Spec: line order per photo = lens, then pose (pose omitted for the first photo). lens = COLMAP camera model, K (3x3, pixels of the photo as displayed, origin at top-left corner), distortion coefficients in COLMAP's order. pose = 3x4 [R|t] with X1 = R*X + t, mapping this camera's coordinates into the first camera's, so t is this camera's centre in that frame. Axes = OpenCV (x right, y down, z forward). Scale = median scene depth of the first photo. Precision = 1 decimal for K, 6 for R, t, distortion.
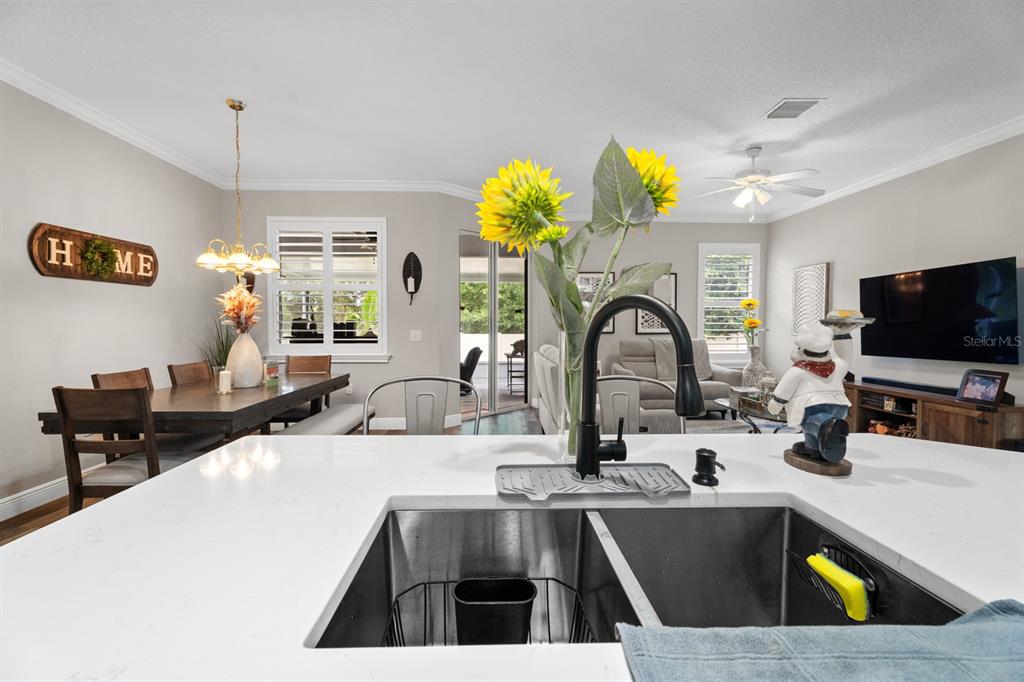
lens RADIAL K [[471.6, 0, 496.5], [0, 471.6, 337.5], [0, 0, 1]] dist [0.001599, -0.000633]
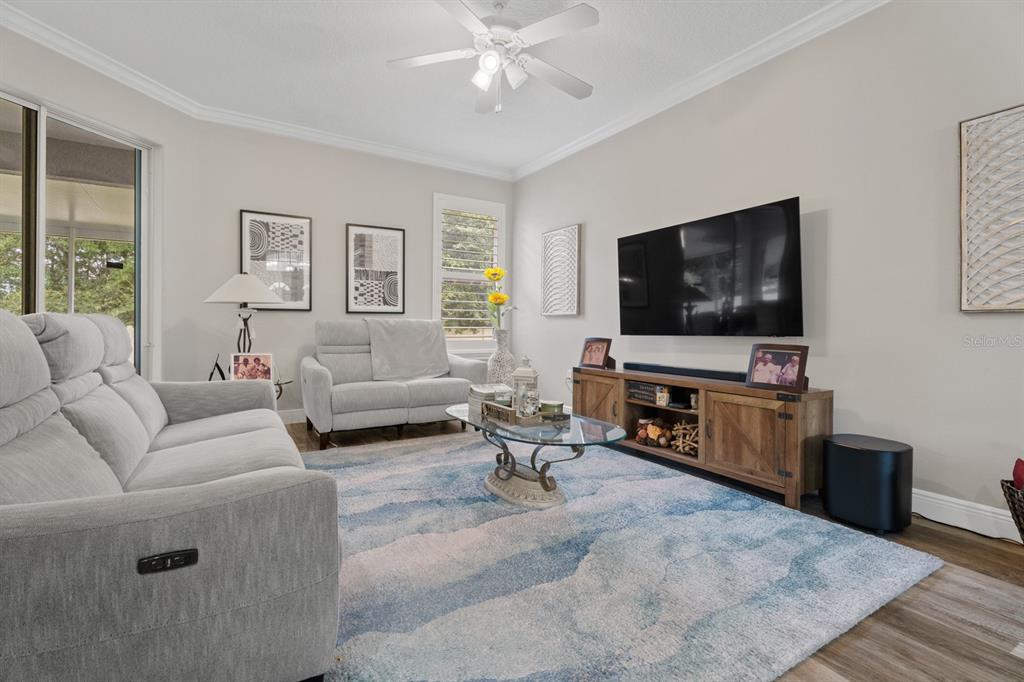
lens RADIAL K [[471.6, 0, 511.0], [0, 471.6, 333.5], [0, 0, 1]] dist [0.001599, -0.000633]
pose [[0.862782, -0.003508, 0.505564, 0.219102], [0.008146, 0.999943, -0.006963, 0.039098], [-0.505511, 0.010126, 0.862761, 0.417473]]
